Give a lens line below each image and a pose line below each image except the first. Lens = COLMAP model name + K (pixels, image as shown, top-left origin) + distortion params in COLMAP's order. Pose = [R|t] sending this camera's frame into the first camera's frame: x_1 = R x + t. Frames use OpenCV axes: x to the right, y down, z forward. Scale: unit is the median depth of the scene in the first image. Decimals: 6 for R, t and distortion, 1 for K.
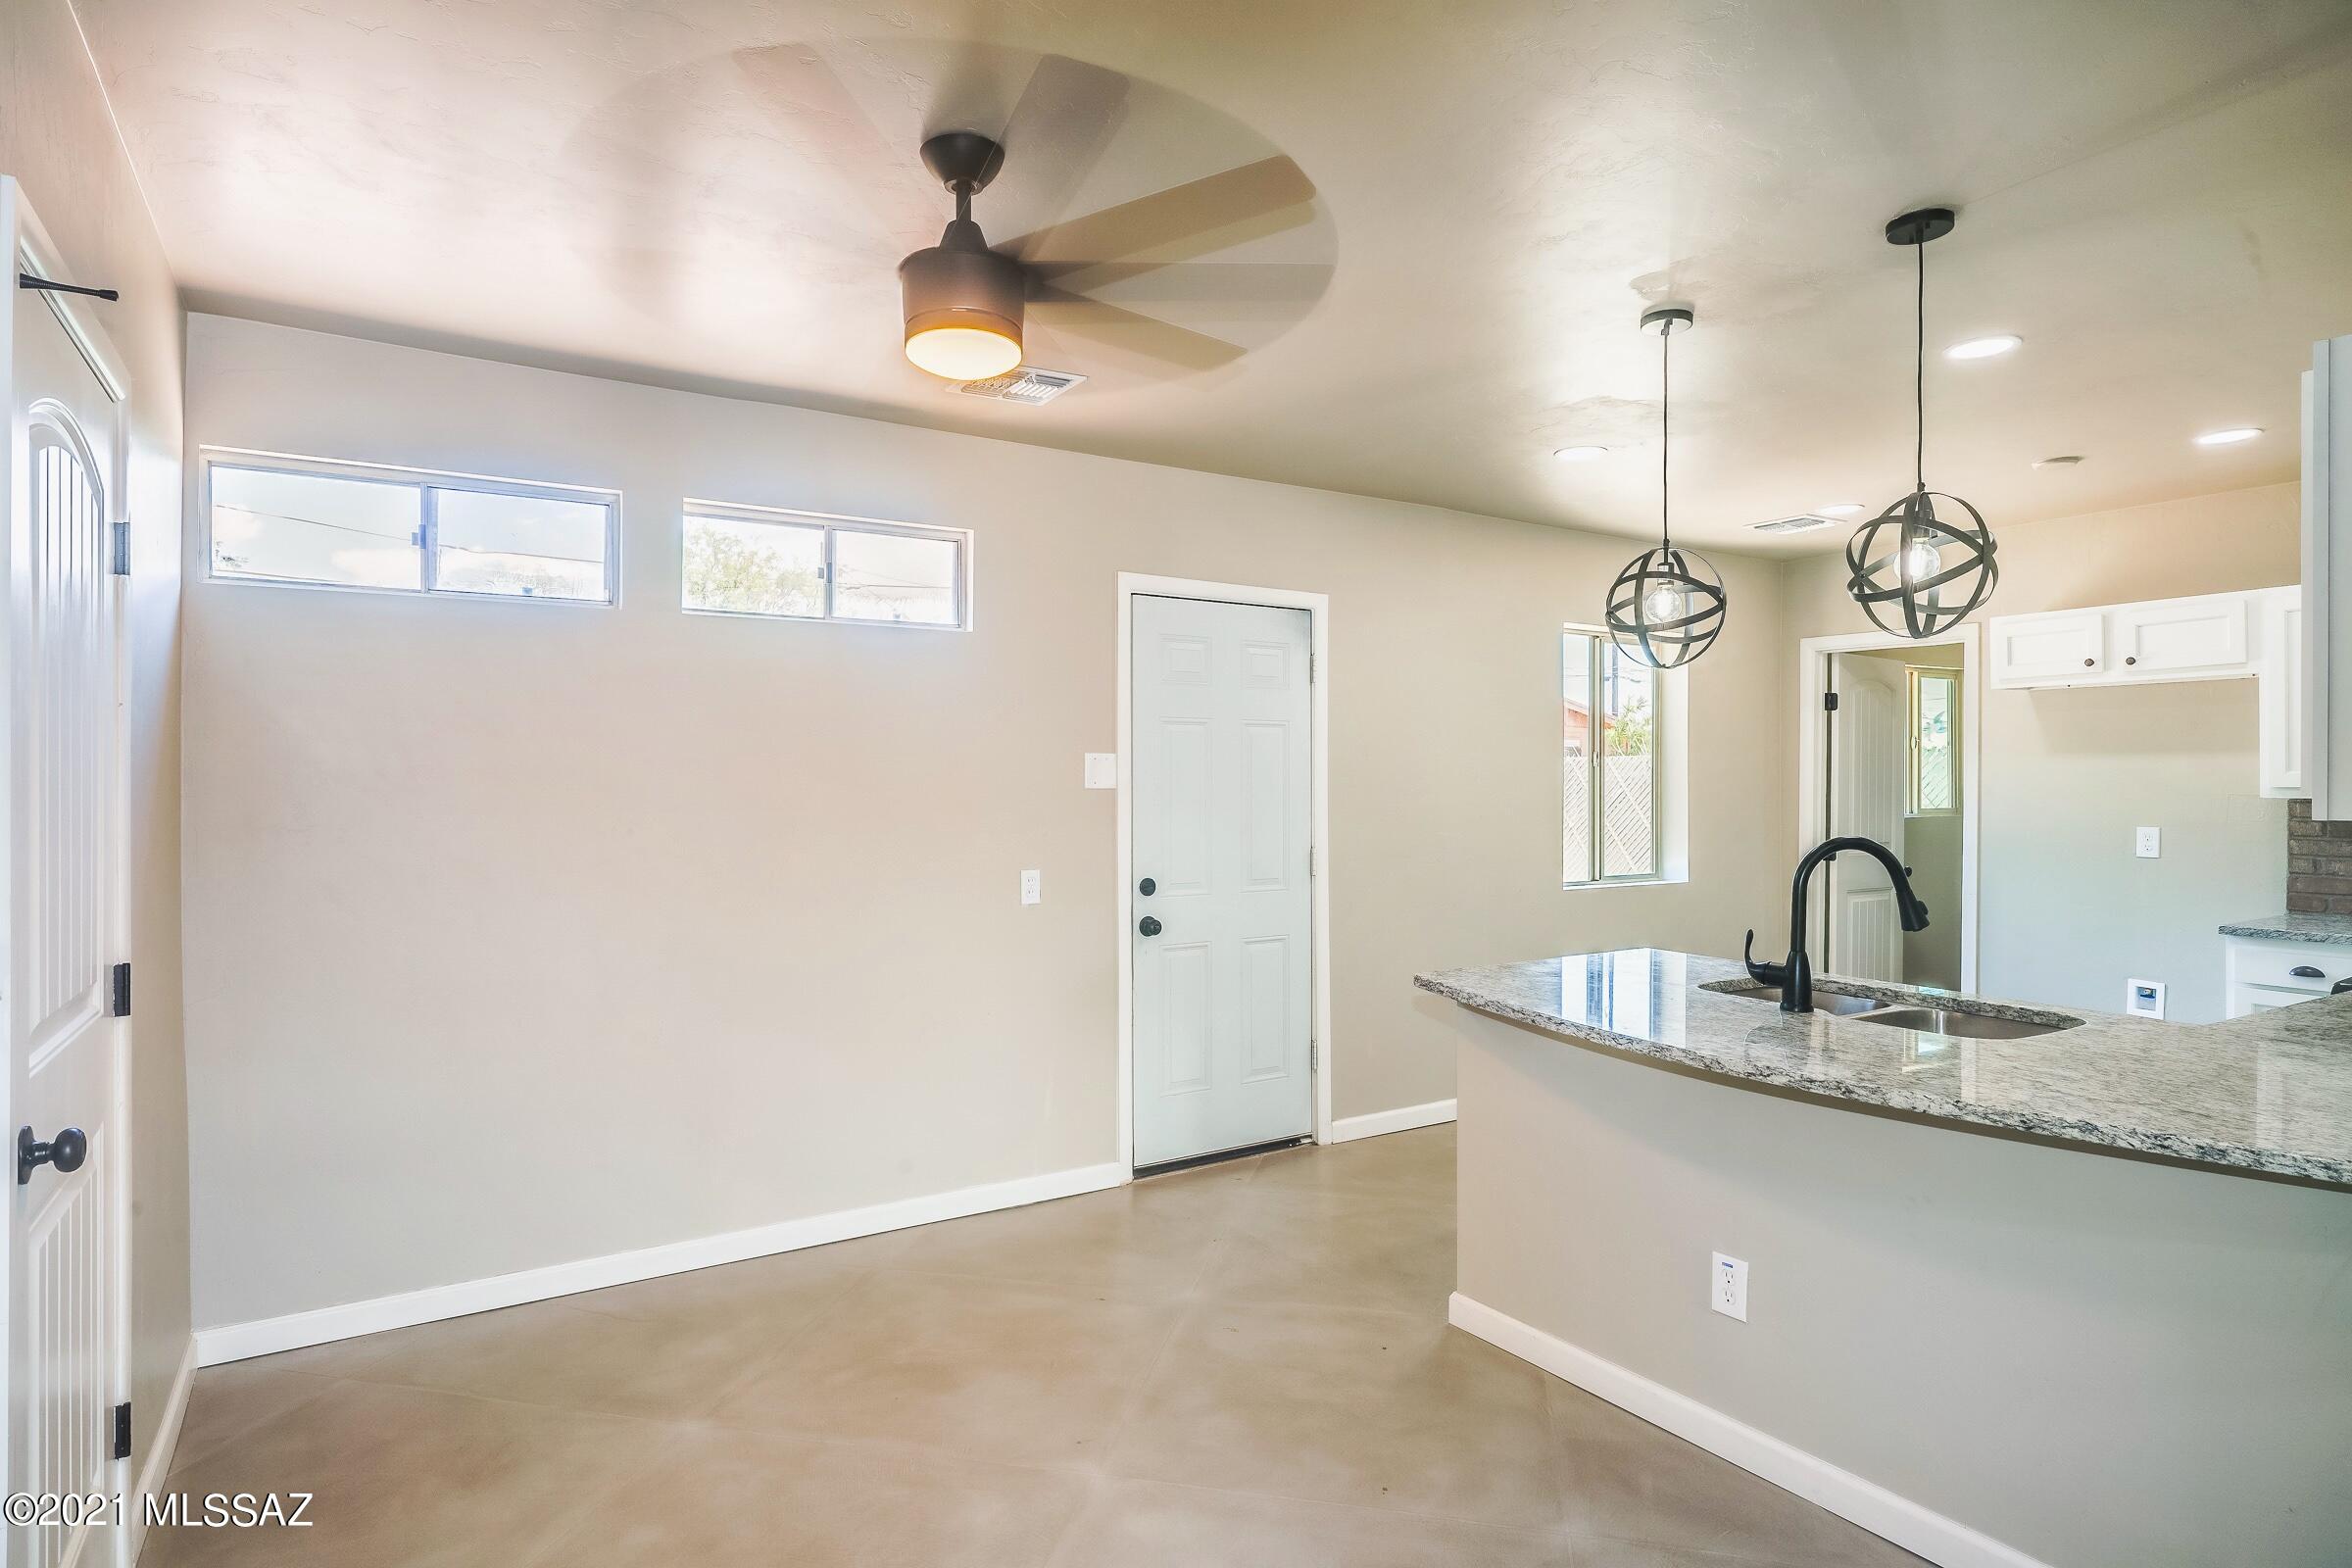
lens RADIAL K [[1289.6, 0, 1173.8], [0, 1289.6, 791.6], [0, 0, 1]] dist [-0.003727, 0.000556]
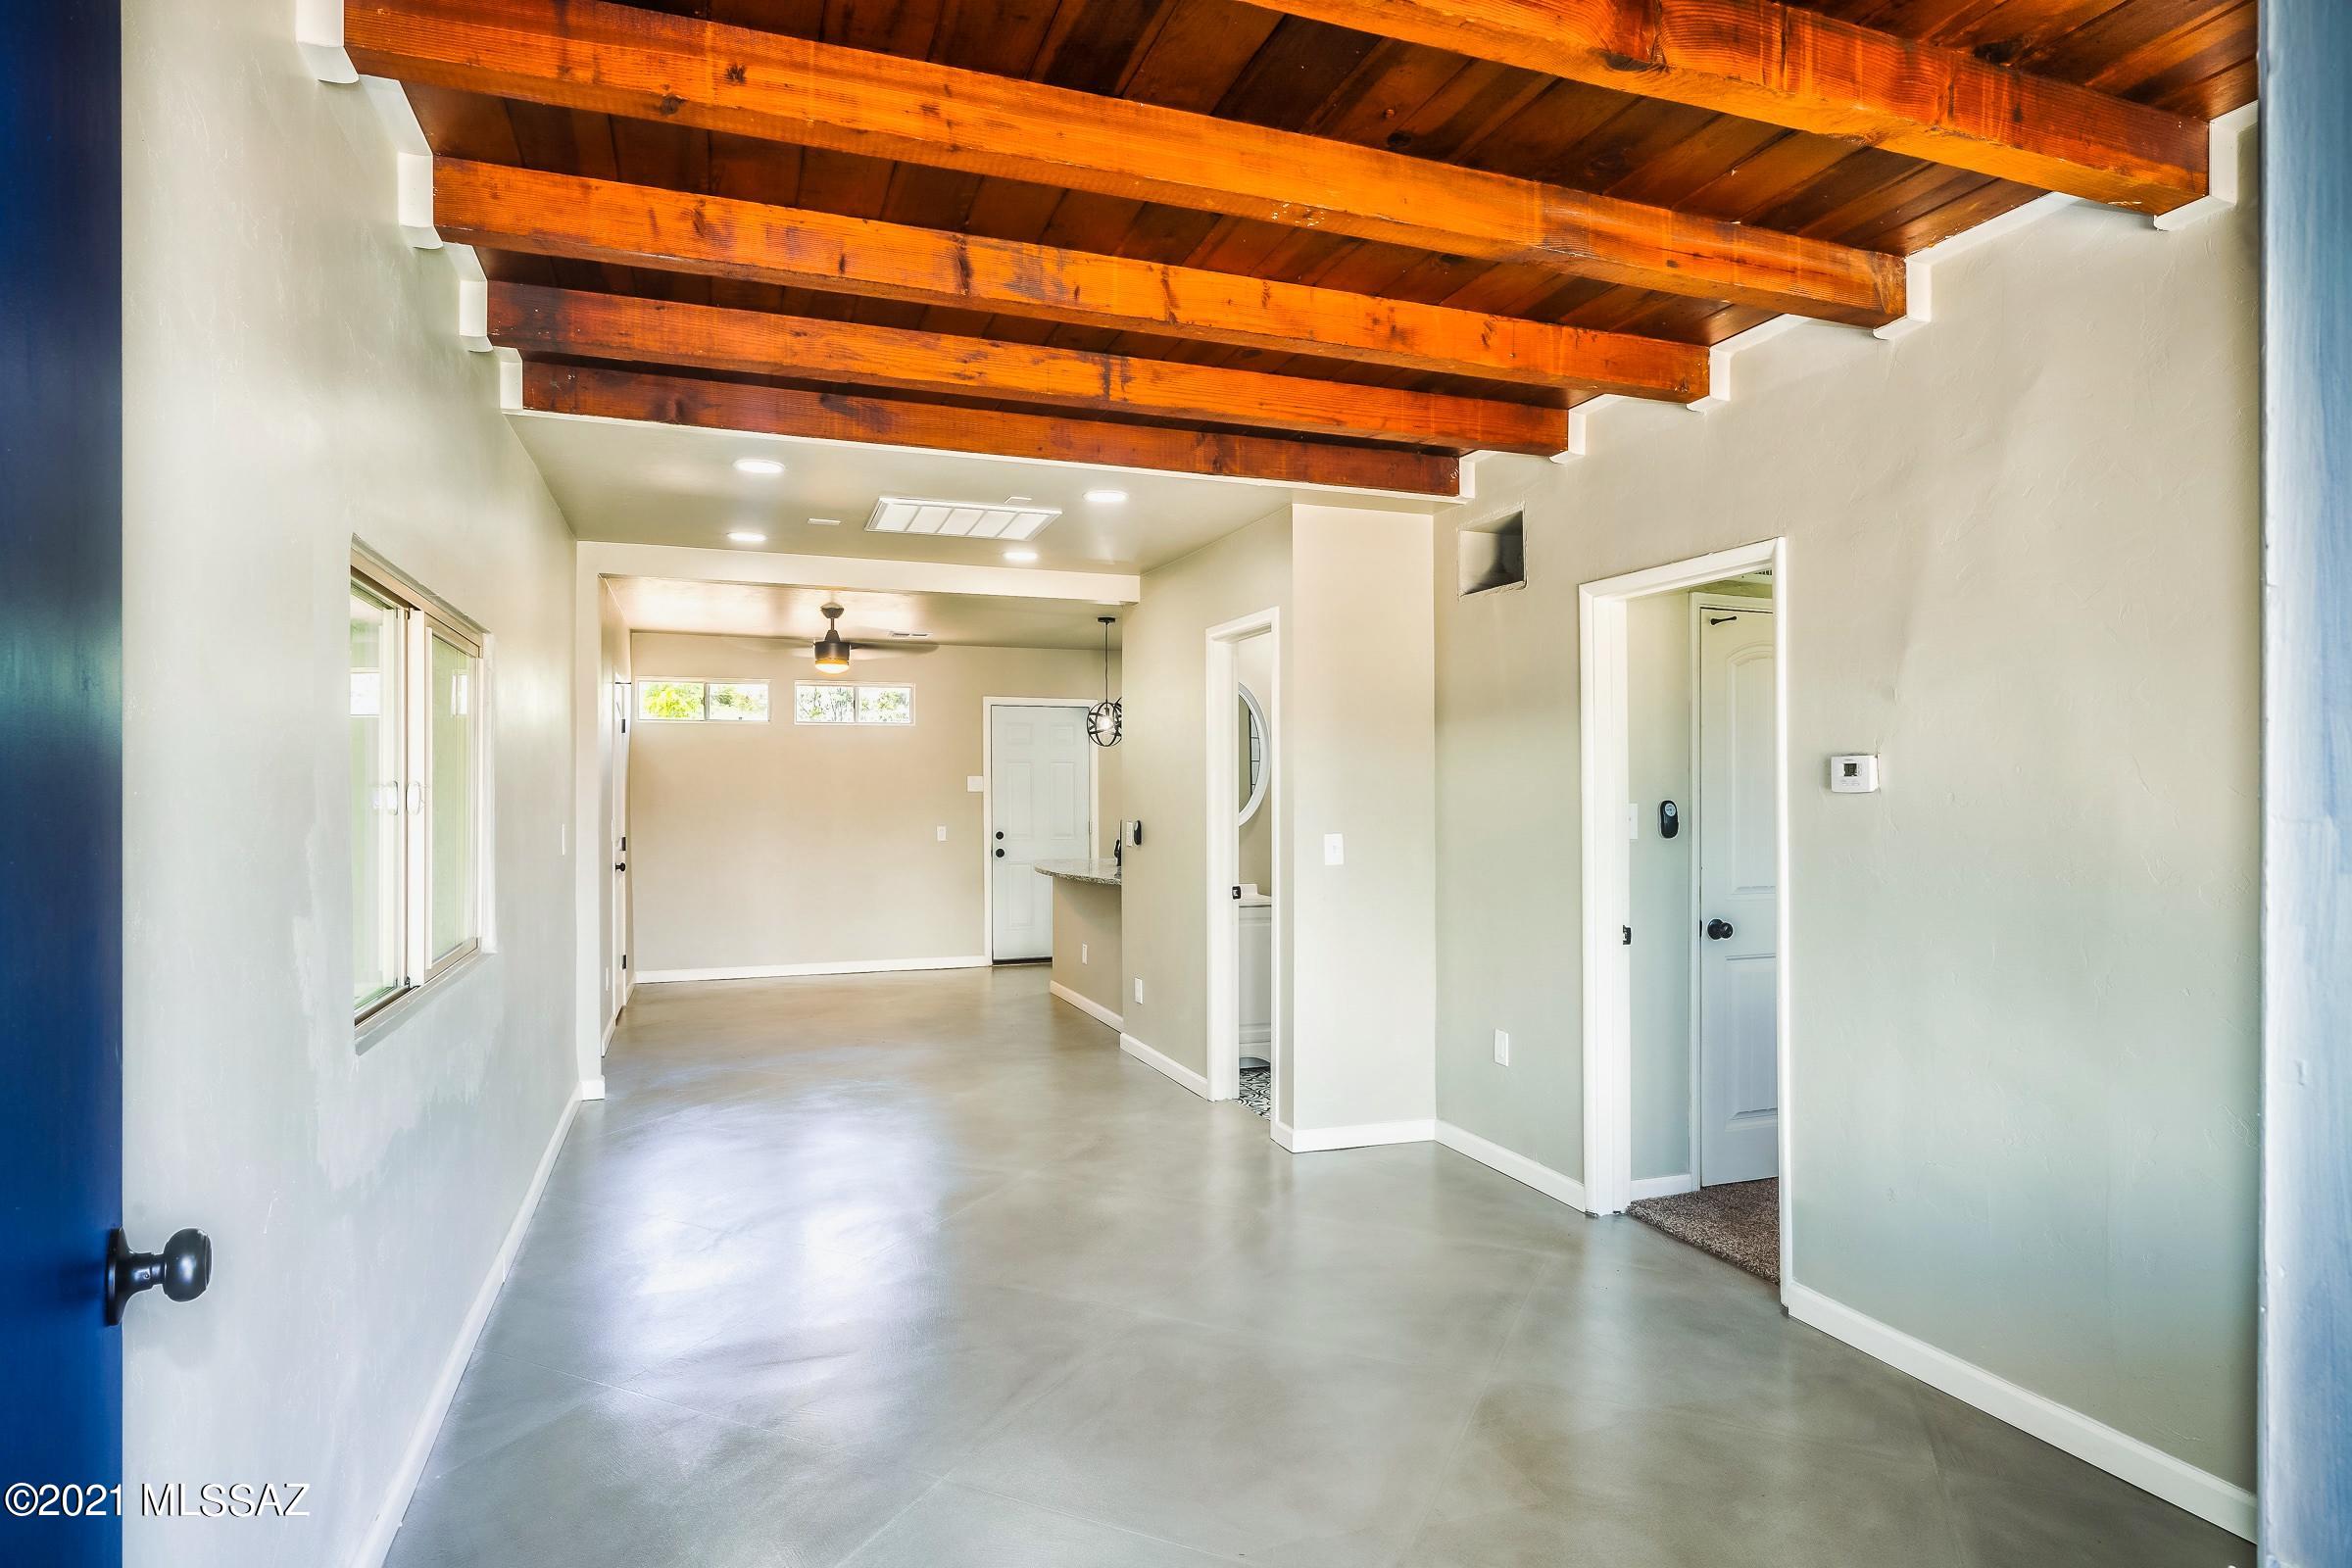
lens RADIAL K [[1289.6, 0, 1147.7], [0, 1289.6, 817.4], [0, 0, 1]] dist [-0.003727, 0.000556]
pose [[0.975733, 0.006480, -0.218866, 0.736720], [-0.004158, 0.999930, 0.011070, 0.016572], [0.218923, -0.009892, 0.975692, -1.157922]]
